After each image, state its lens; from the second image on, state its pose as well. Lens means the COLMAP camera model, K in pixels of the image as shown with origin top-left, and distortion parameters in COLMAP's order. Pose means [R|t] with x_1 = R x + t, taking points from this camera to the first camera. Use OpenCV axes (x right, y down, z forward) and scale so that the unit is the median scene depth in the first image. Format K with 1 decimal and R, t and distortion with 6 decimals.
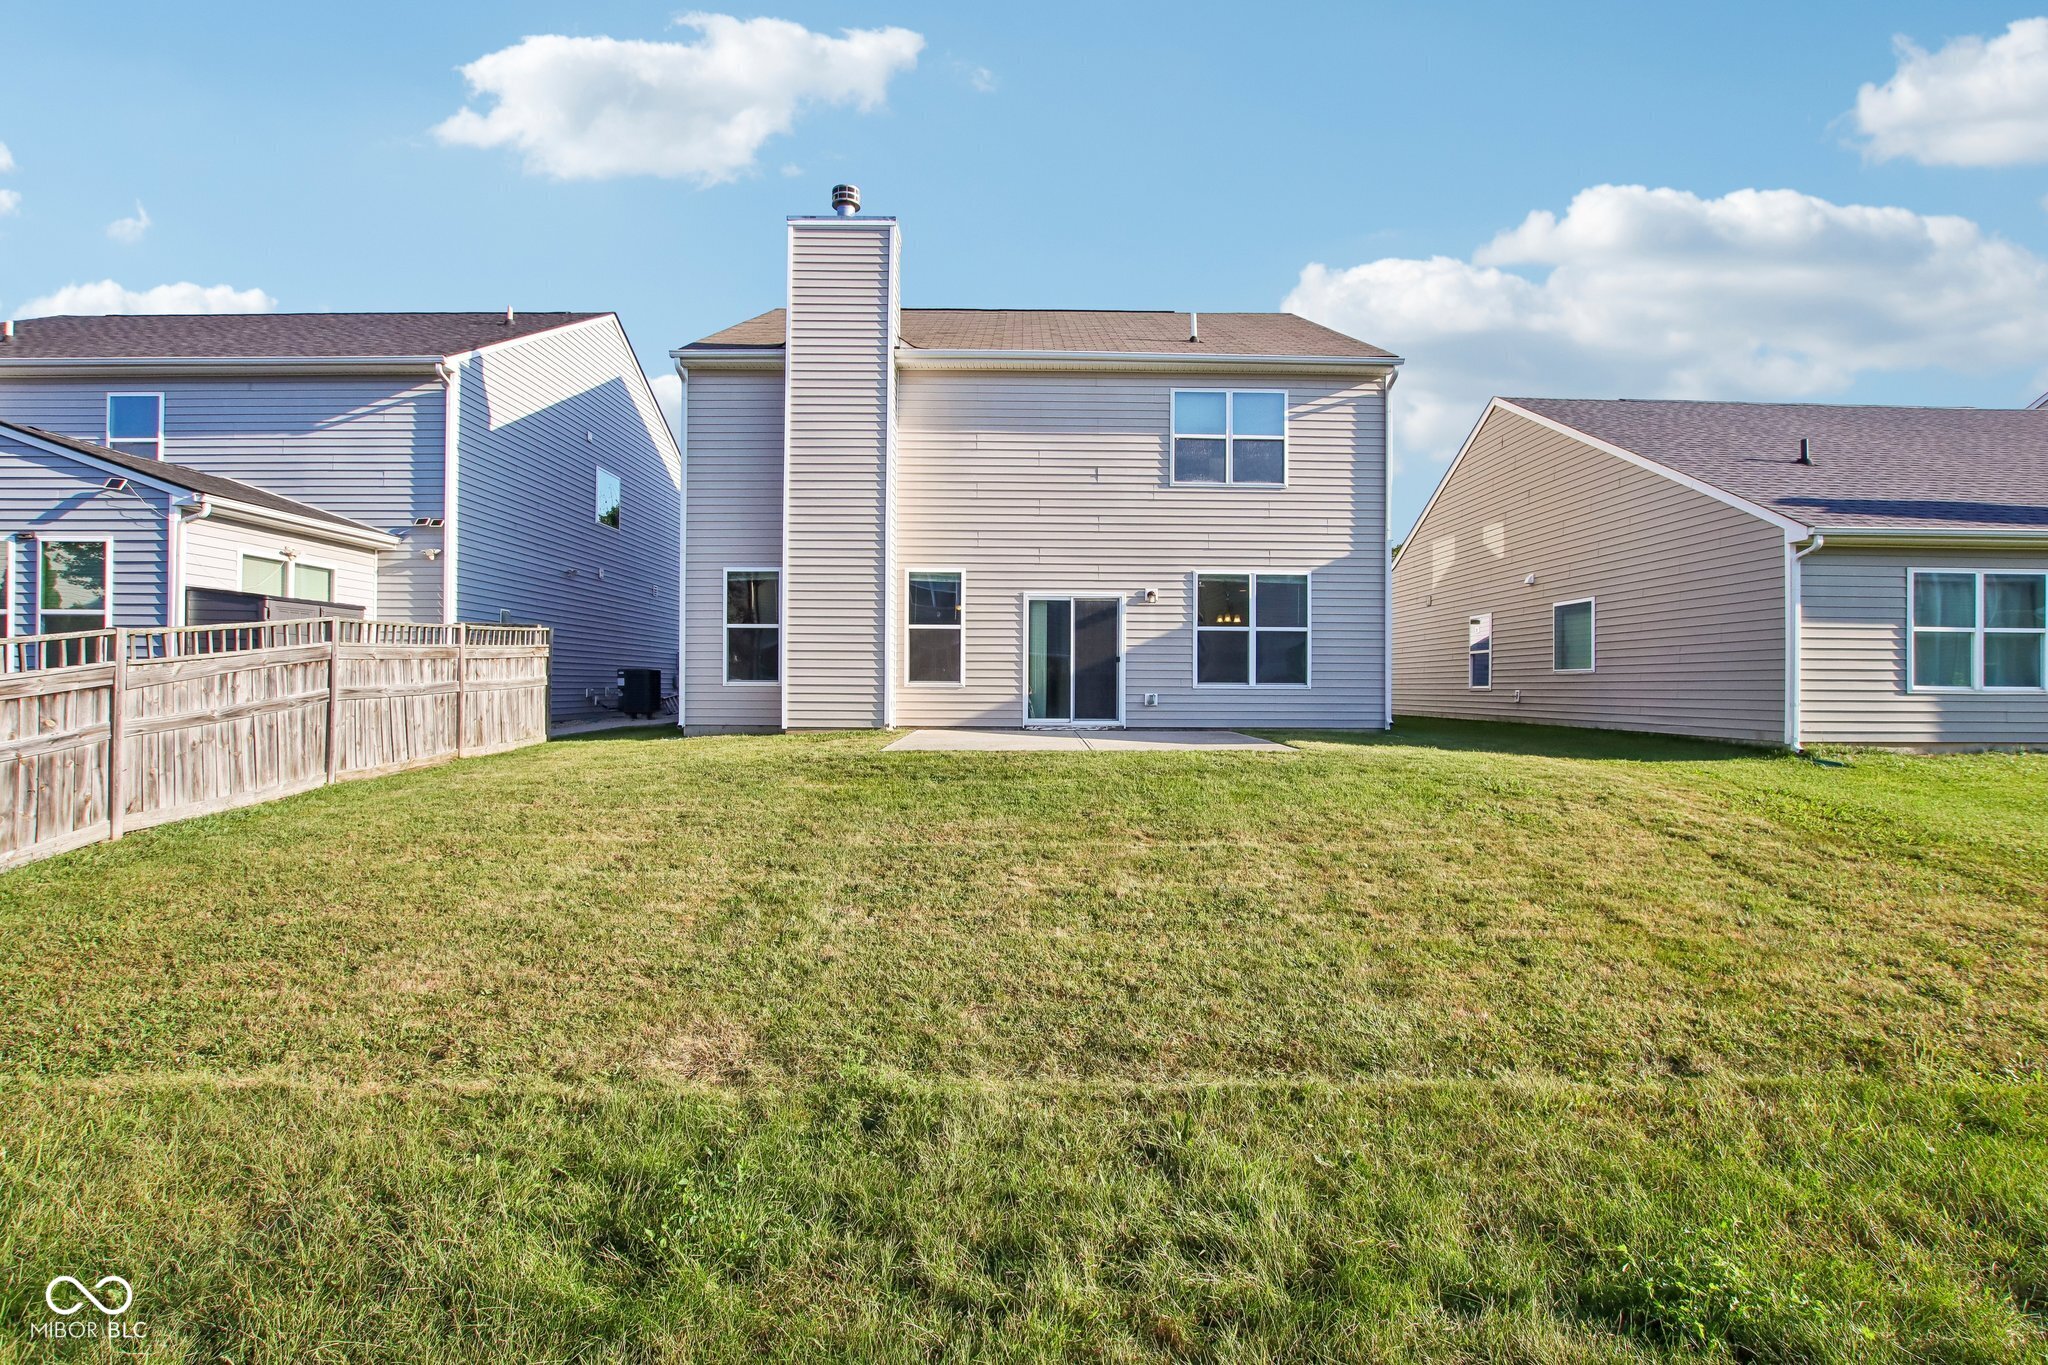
lens RADIAL K [[979.7, 0, 1020.2], [0, 979.7, 678.1], [0, 0, 1]] dist [-0.024191, -0.000007]
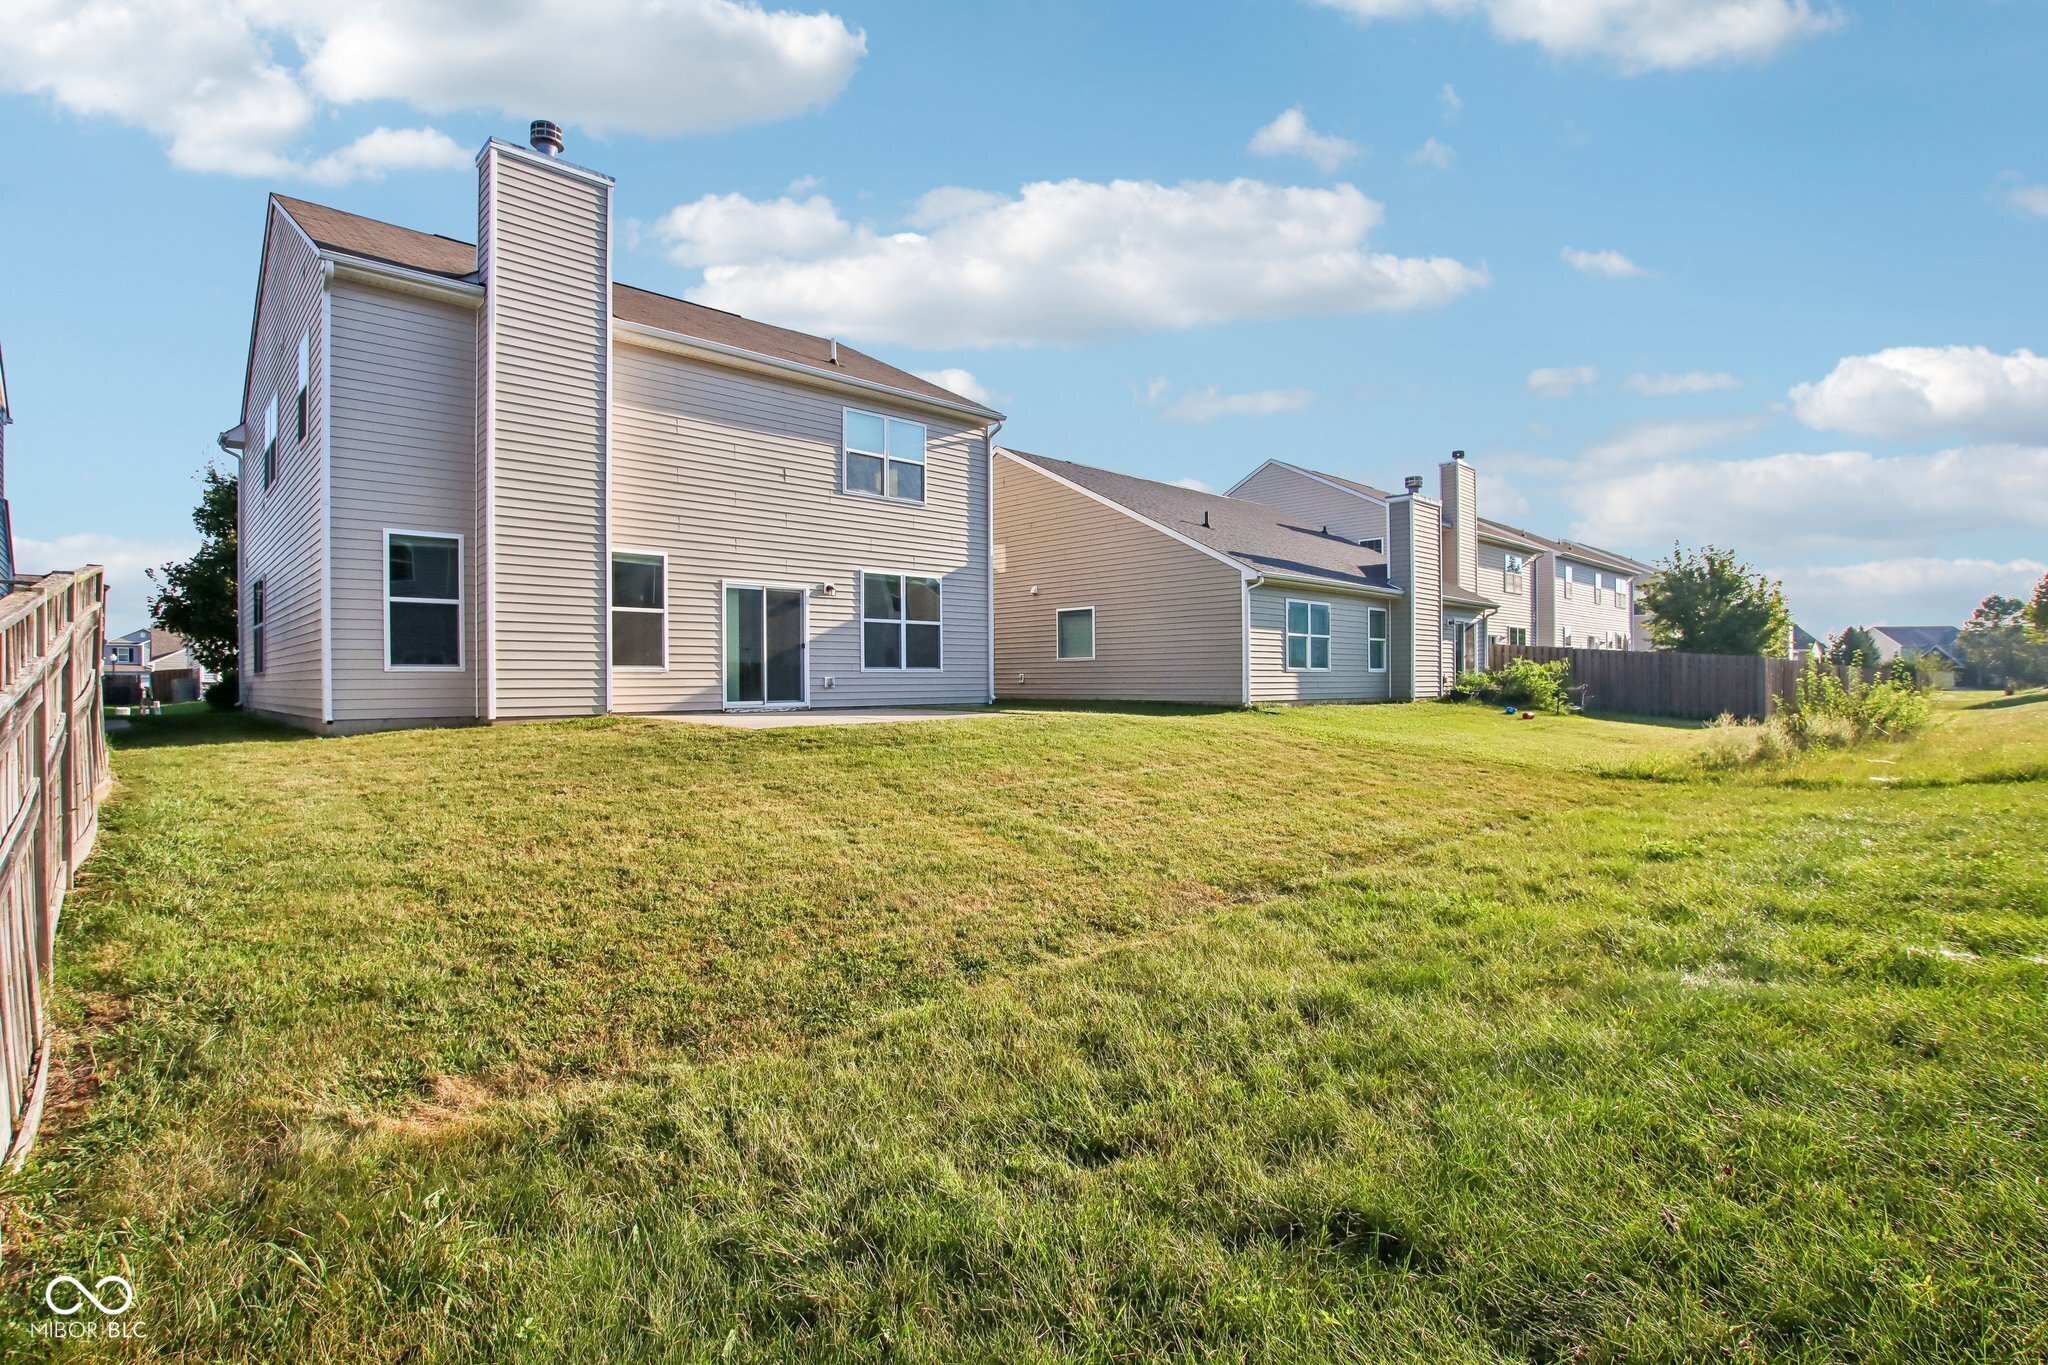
lens RADIAL K [[979.7, 0, 1023.3], [0, 979.7, 680.9], [0, 0, 1]] dist [-0.024191, -0.000007]
pose [[0.733513, -0.010247, 0.679599, -0.465322], [0.002095, 0.999916, 0.012816, 0.006513], [-0.679673, -0.007977, 0.733472, 0.028027]]
